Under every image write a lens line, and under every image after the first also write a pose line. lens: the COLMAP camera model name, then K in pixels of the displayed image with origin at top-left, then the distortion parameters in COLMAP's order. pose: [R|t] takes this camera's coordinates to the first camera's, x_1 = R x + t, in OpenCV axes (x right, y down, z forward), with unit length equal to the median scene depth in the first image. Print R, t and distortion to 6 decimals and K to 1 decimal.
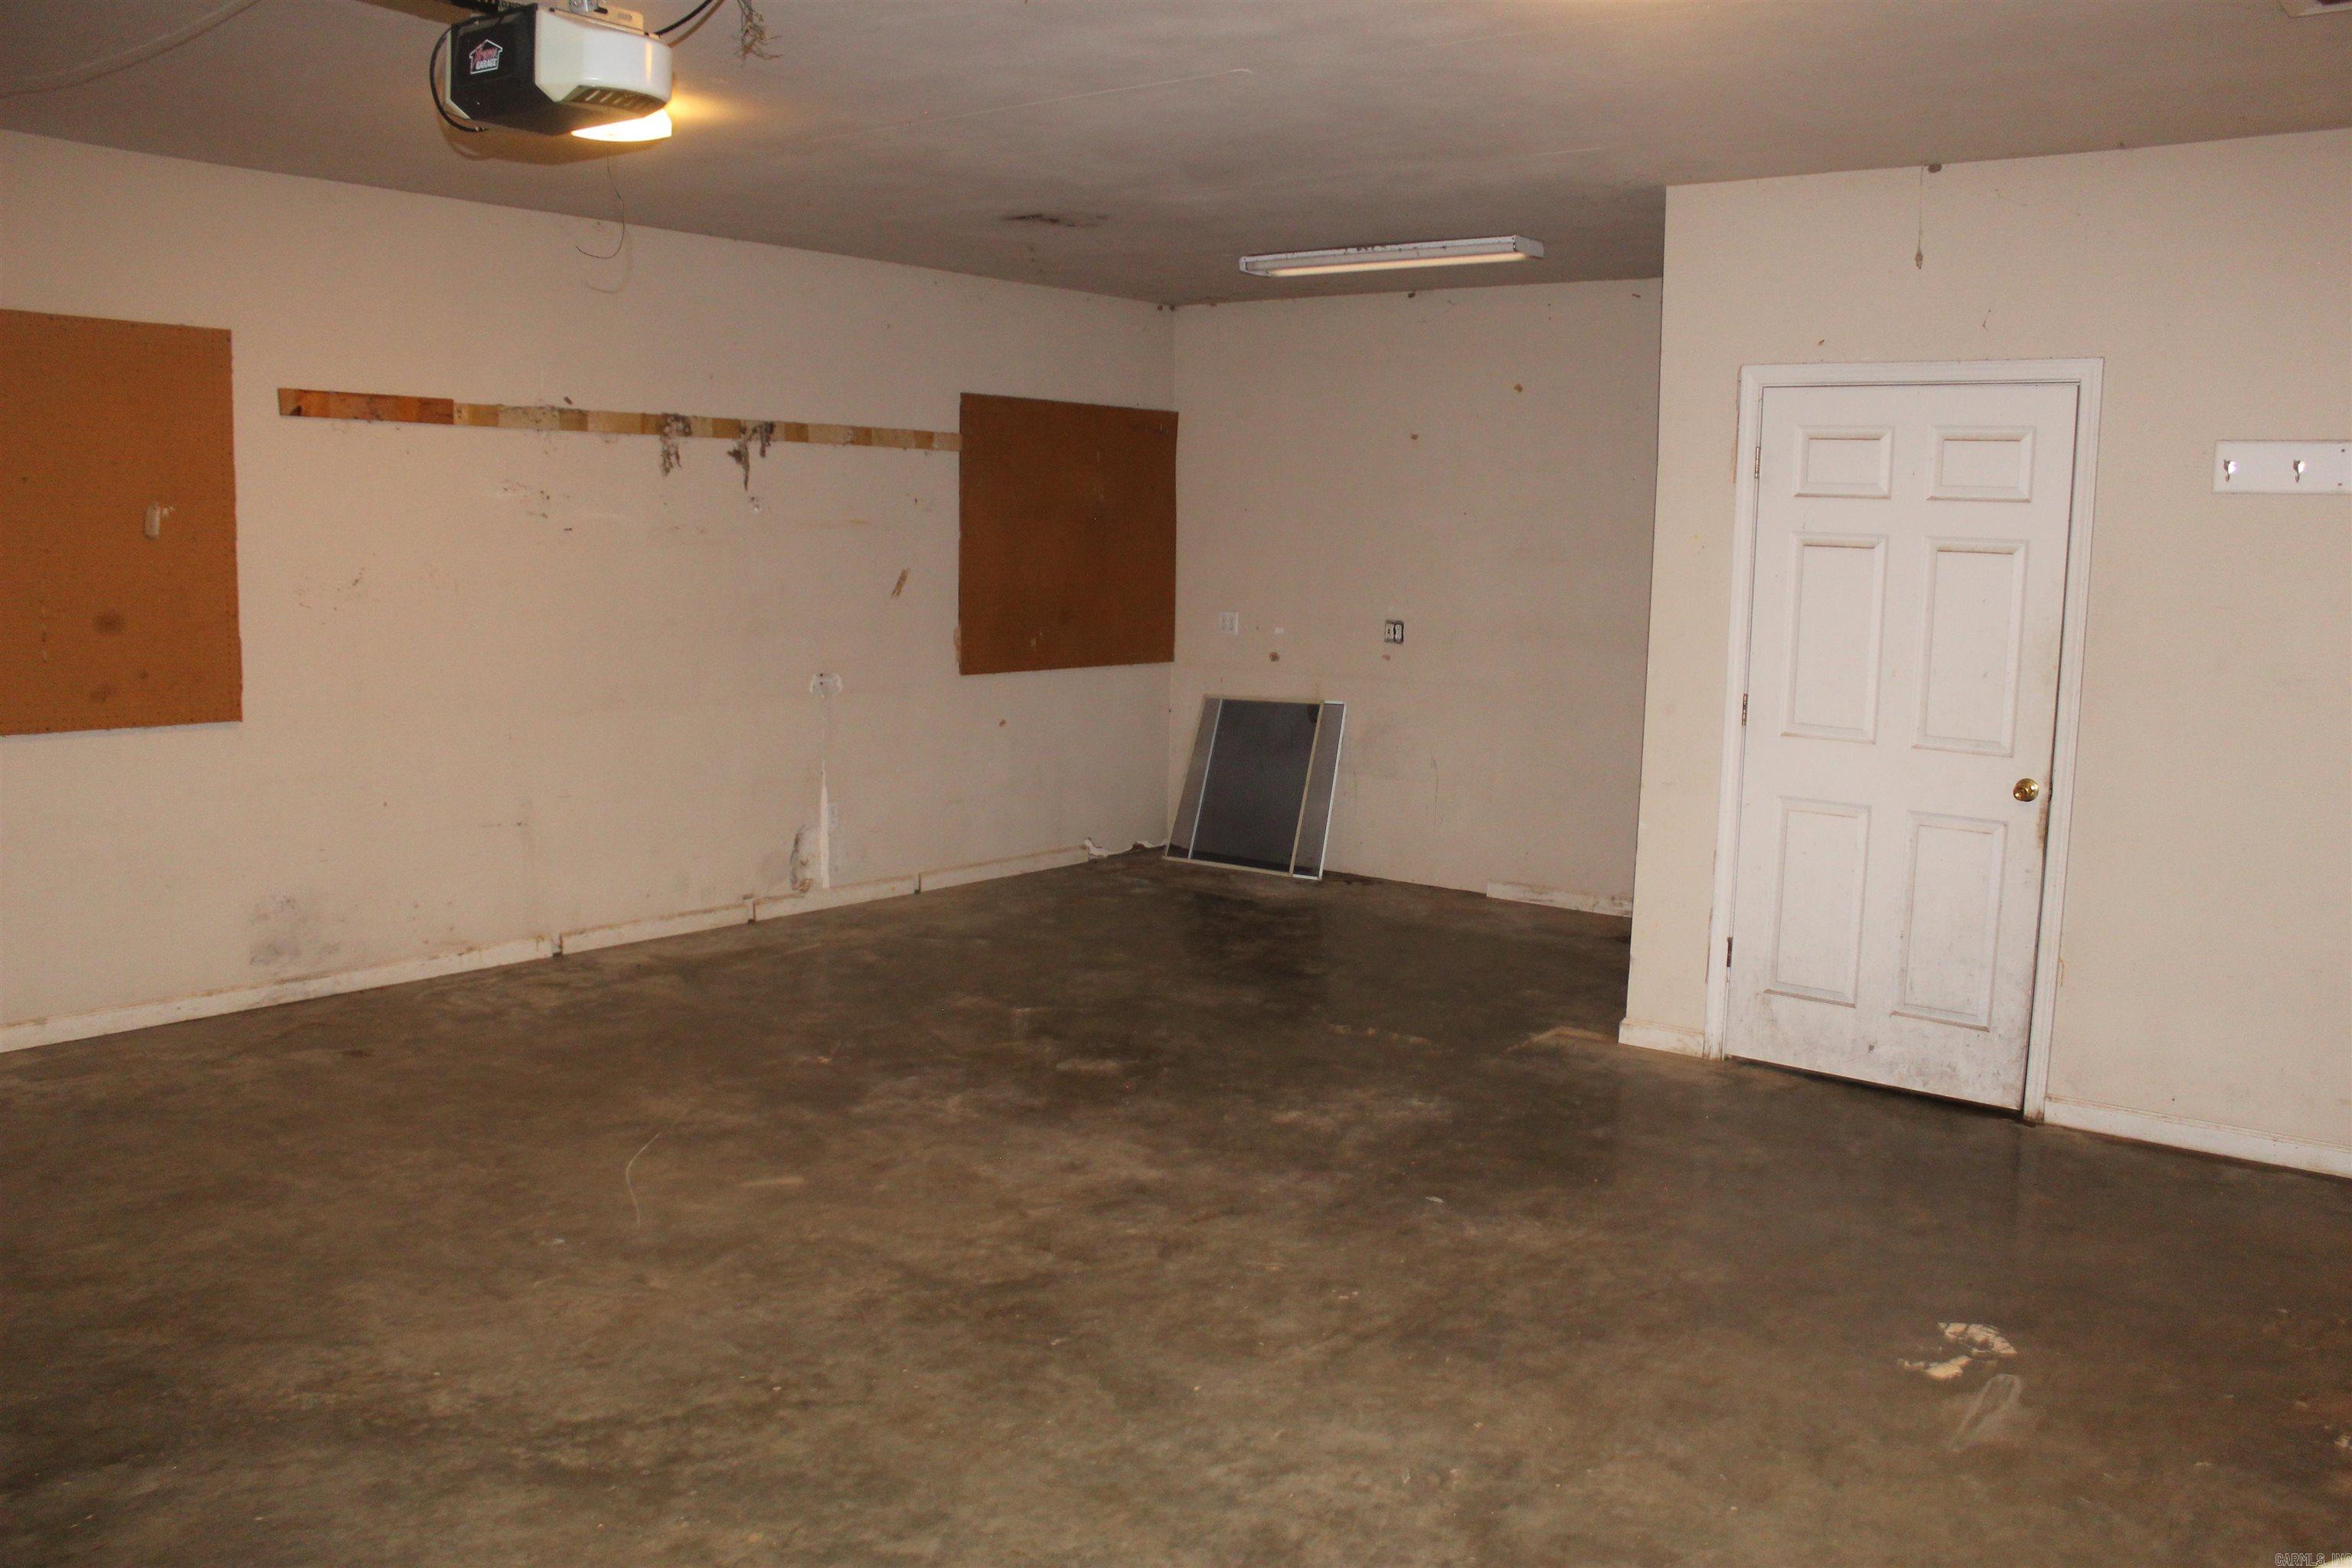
lens RADIAL K [[1930.2, 0, 1176.0], [0, 1930.2, 784.0], [0, 0, 1]] dist [-0.172415, 0.135811]
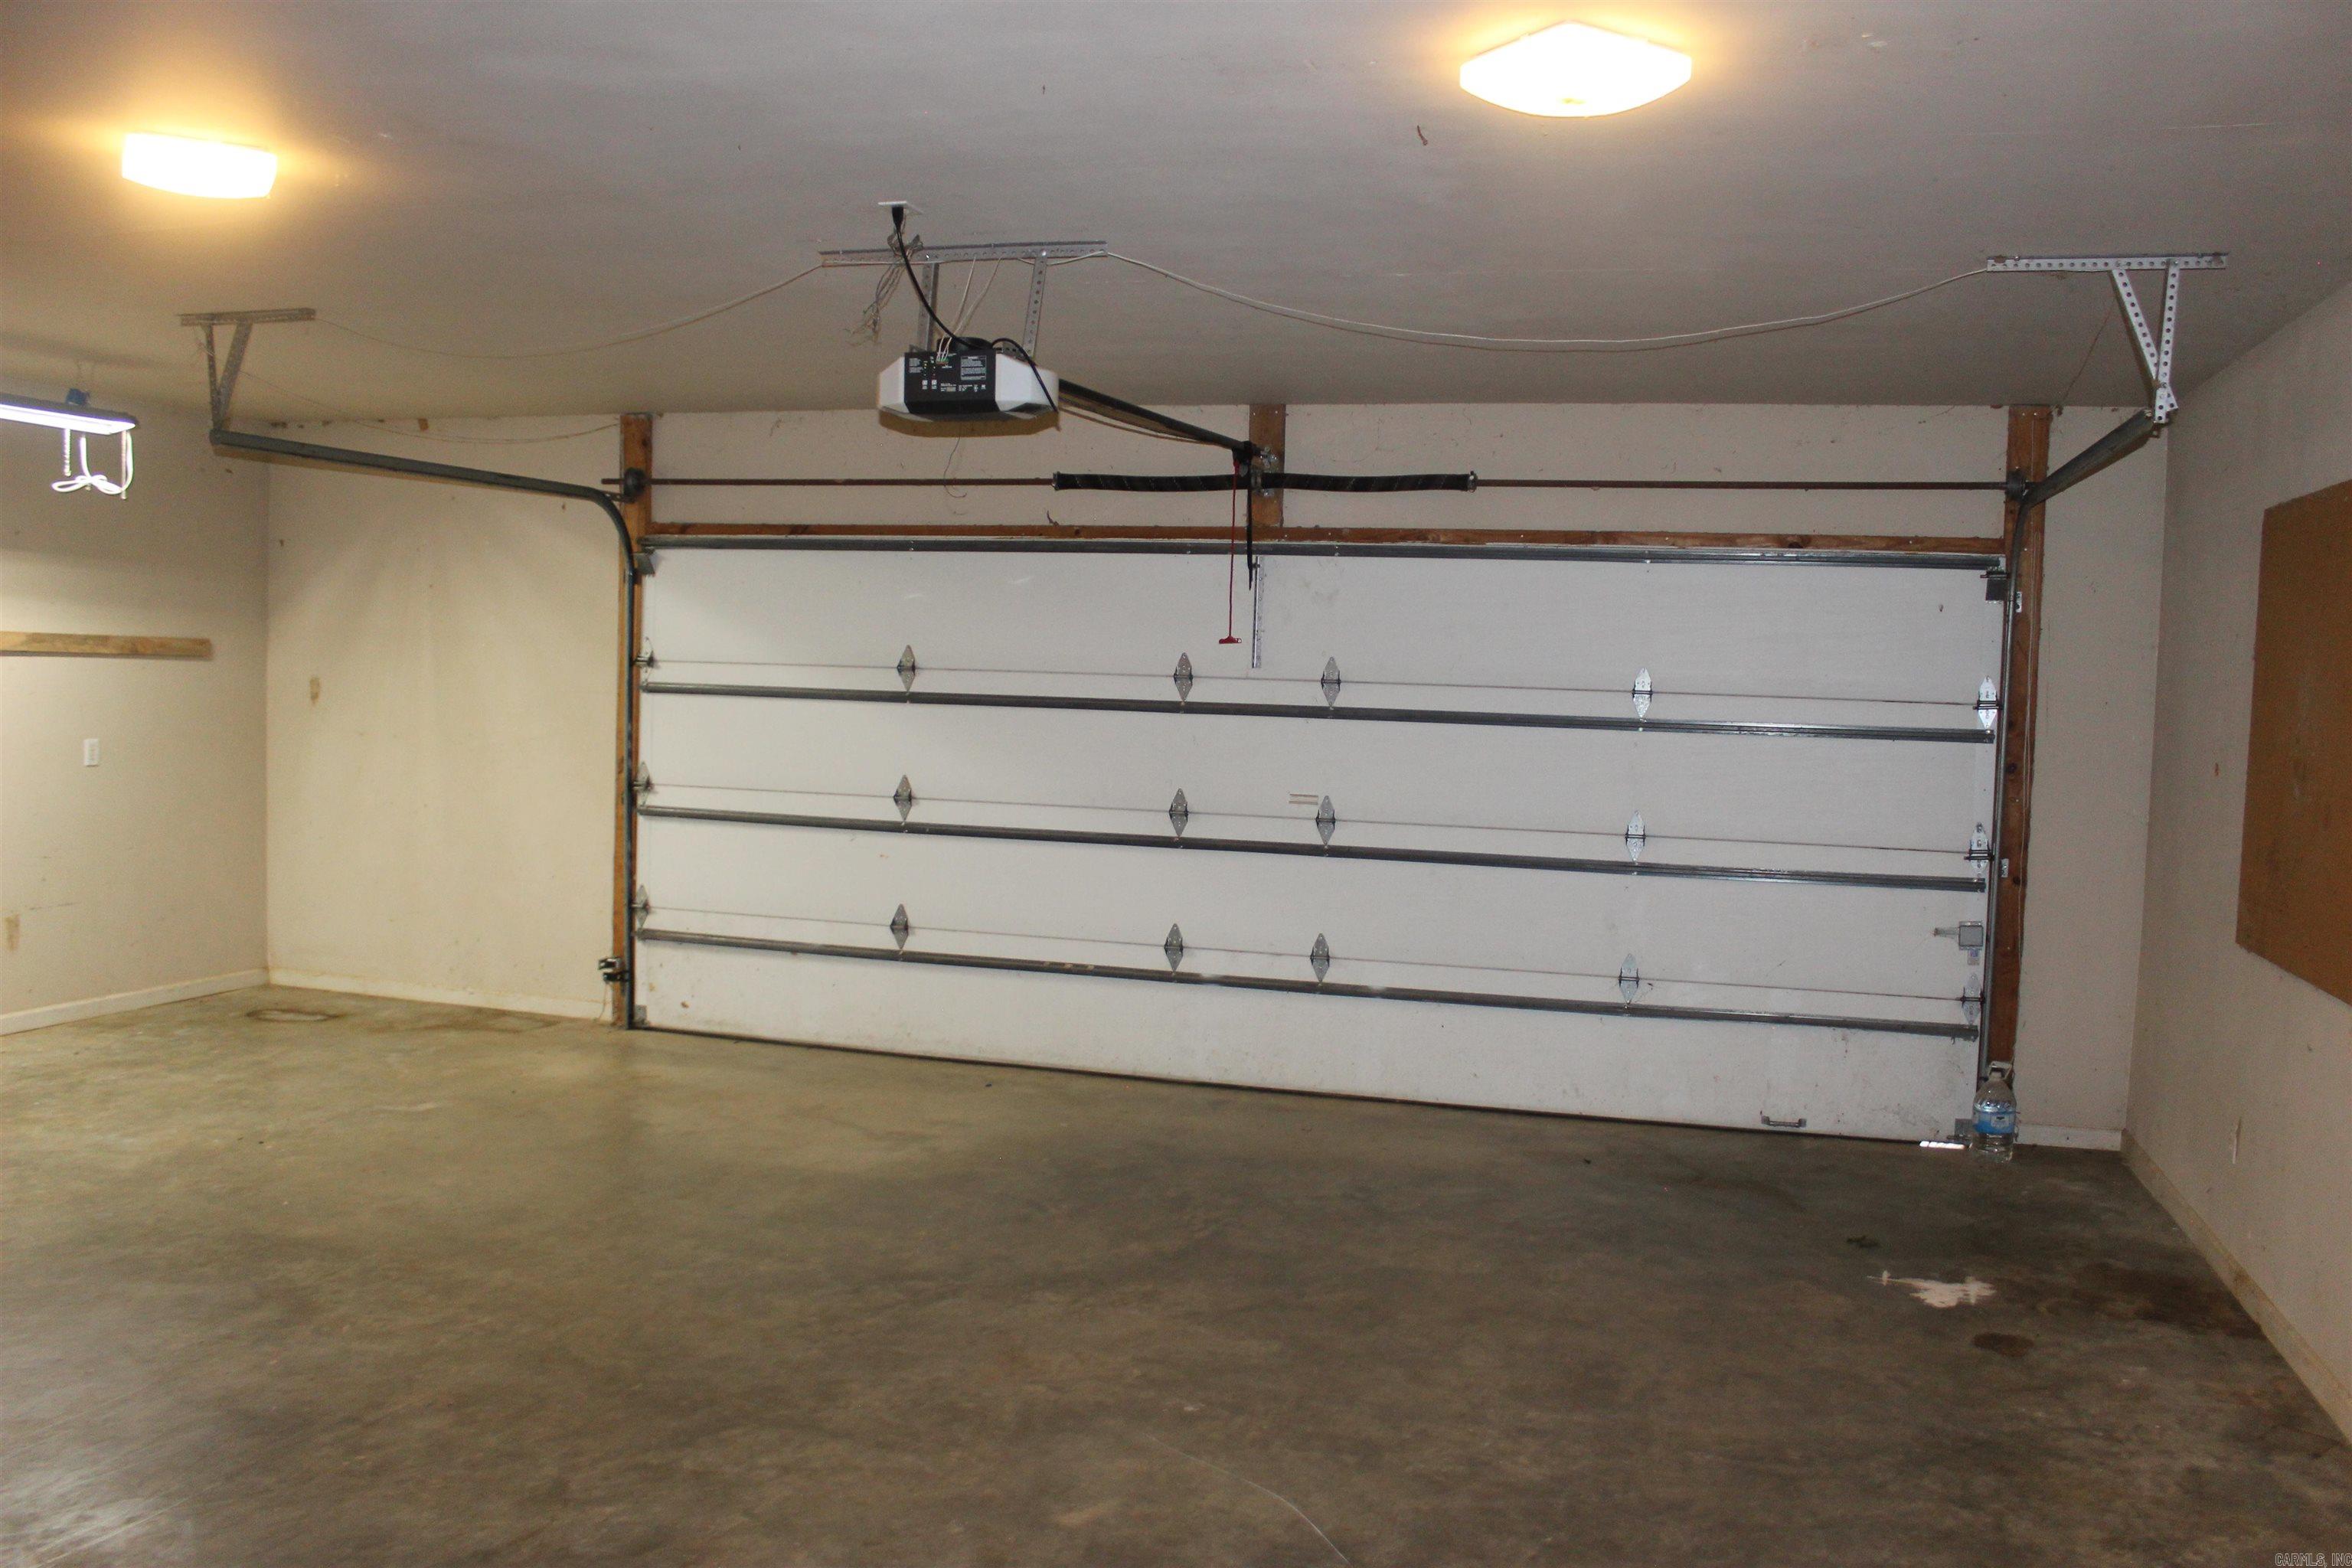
lens RADIAL K [[1930.2, 0, 1176.0], [0, 1930.2, 784.0], [0, 0, 1]] dist [-0.172415, 0.135811]
pose [[-0.921596, -0.027474, -0.387176, 0.078366], [-0.099959, 0.980646, 0.168347, -0.258760], [0.375058, 0.193850, -0.906506, 1.922075]]
